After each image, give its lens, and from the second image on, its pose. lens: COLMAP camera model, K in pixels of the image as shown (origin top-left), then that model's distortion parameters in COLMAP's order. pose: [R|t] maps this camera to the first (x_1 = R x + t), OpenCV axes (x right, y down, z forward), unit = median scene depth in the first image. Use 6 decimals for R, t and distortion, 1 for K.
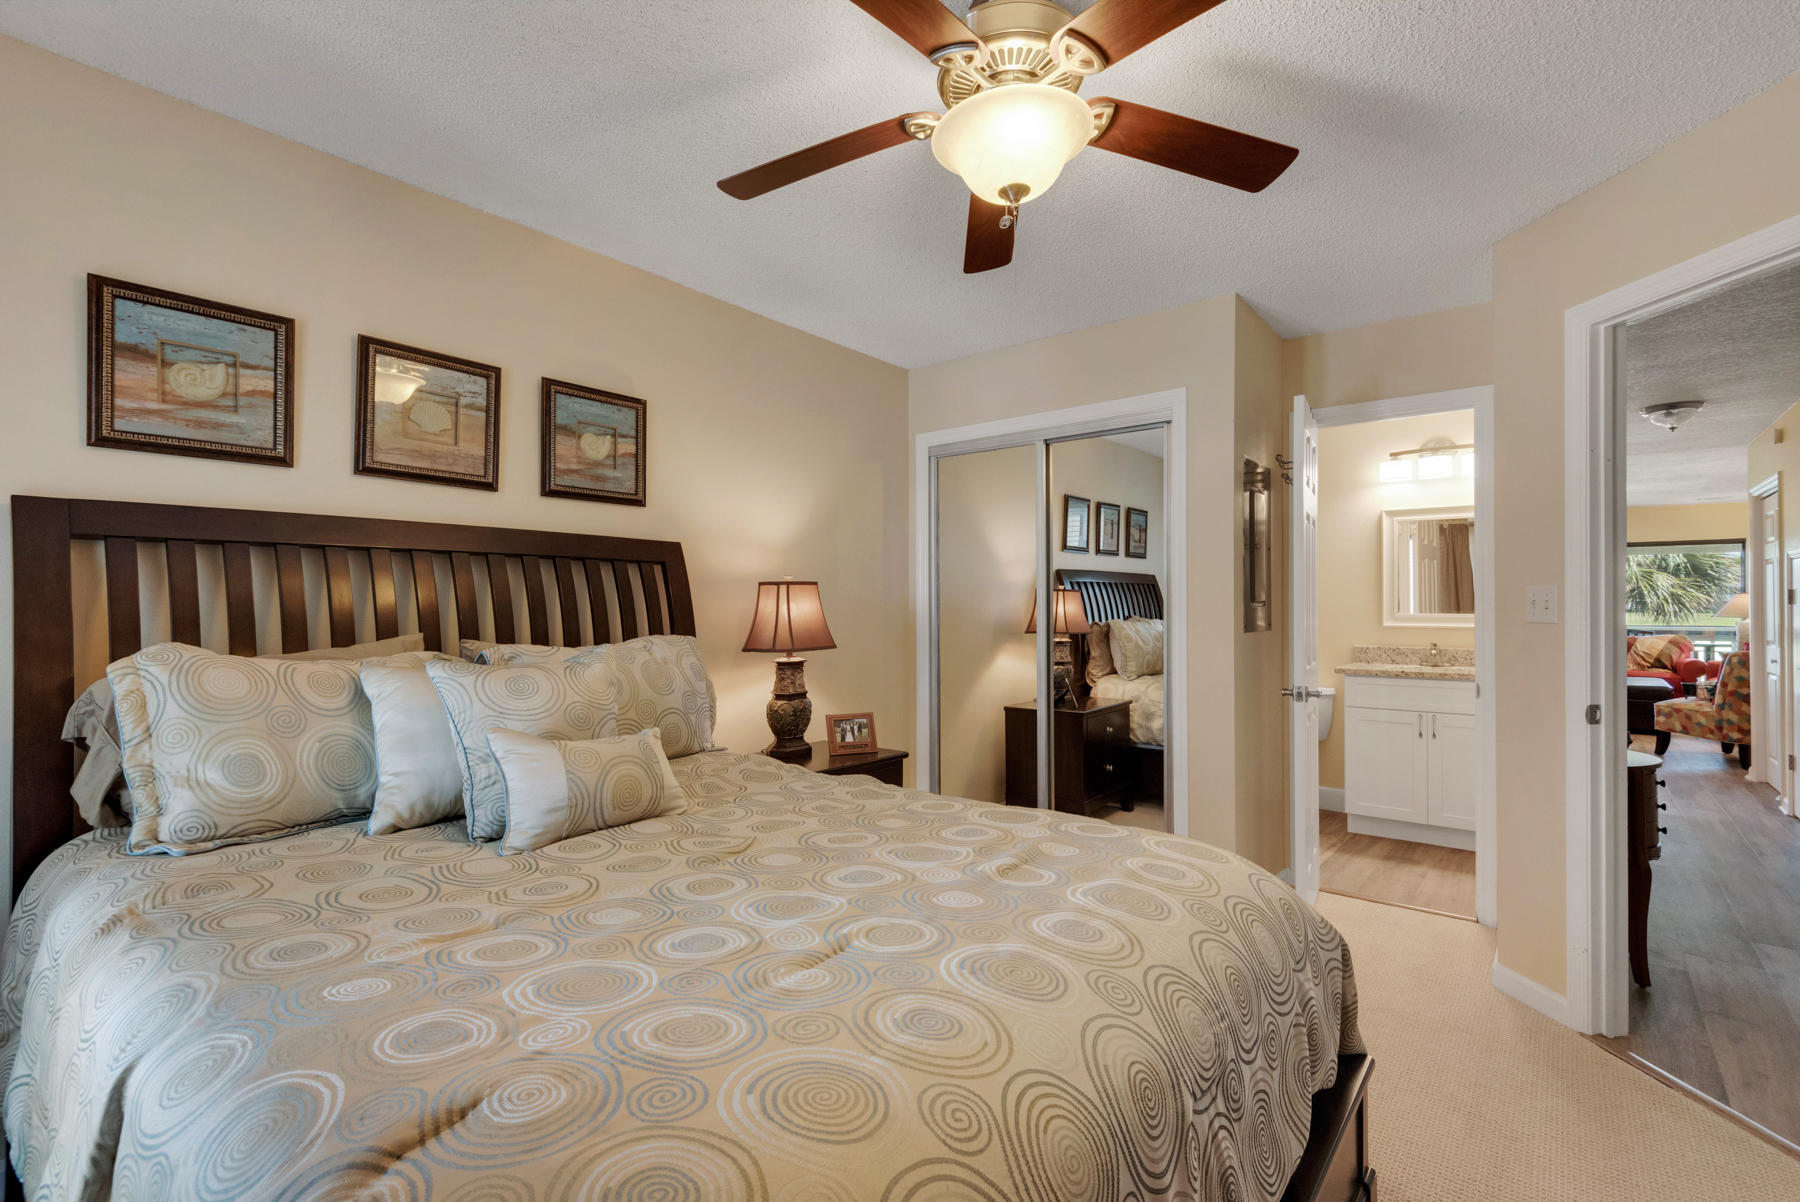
lens RADIAL K [[828.1, 0, 888.9], [0, 828.1, 592.7], [0, 0, 1]] dist [0.018006, -0.008668]
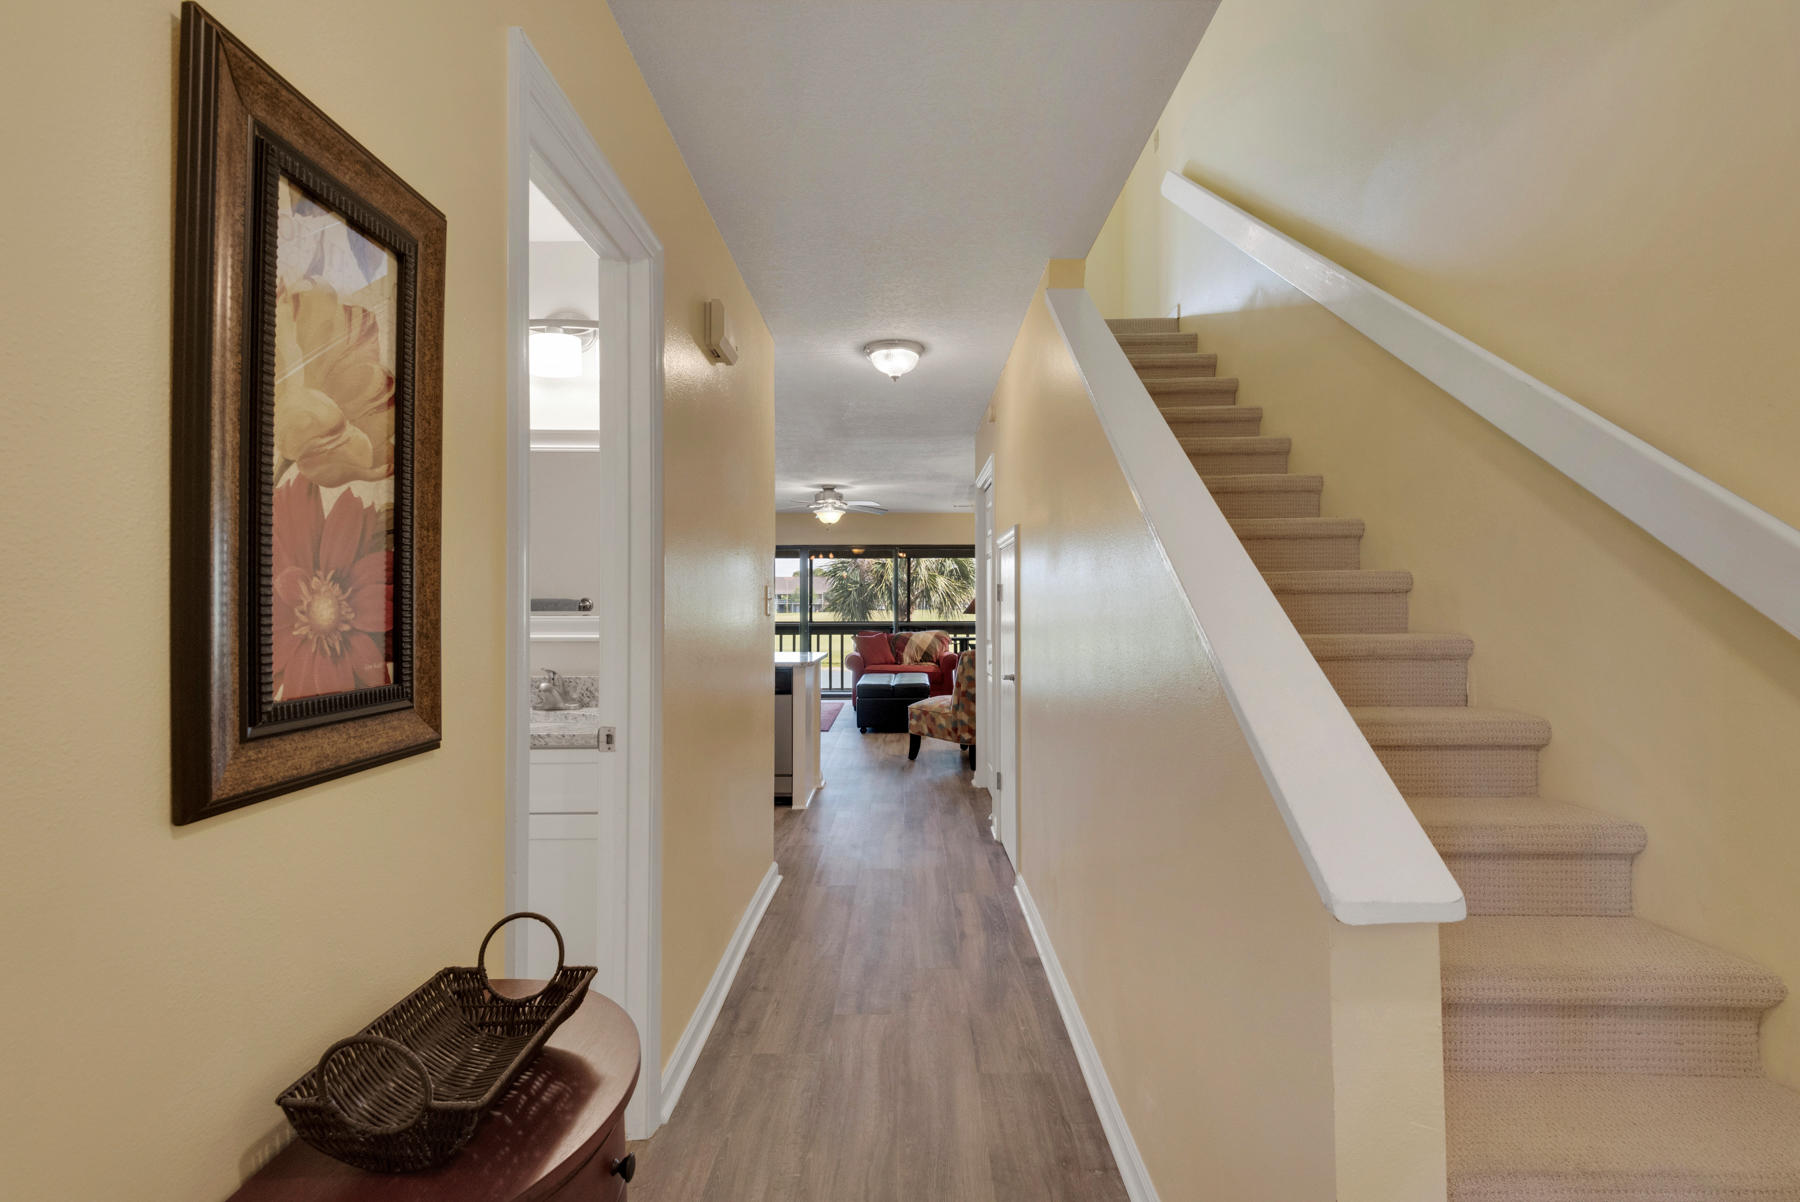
lens RADIAL K [[828.1, 0, 893.5], [0, 828.1, 605.6], [0, 0, 1]] dist [0.018006, -0.008668]
pose [[0.783622, -0.010157, 0.621154, 0.333333], [0.001655, 0.999897, 0.014263, 0.004381], [-0.621235, -0.010149, 0.783558, 0.285182]]
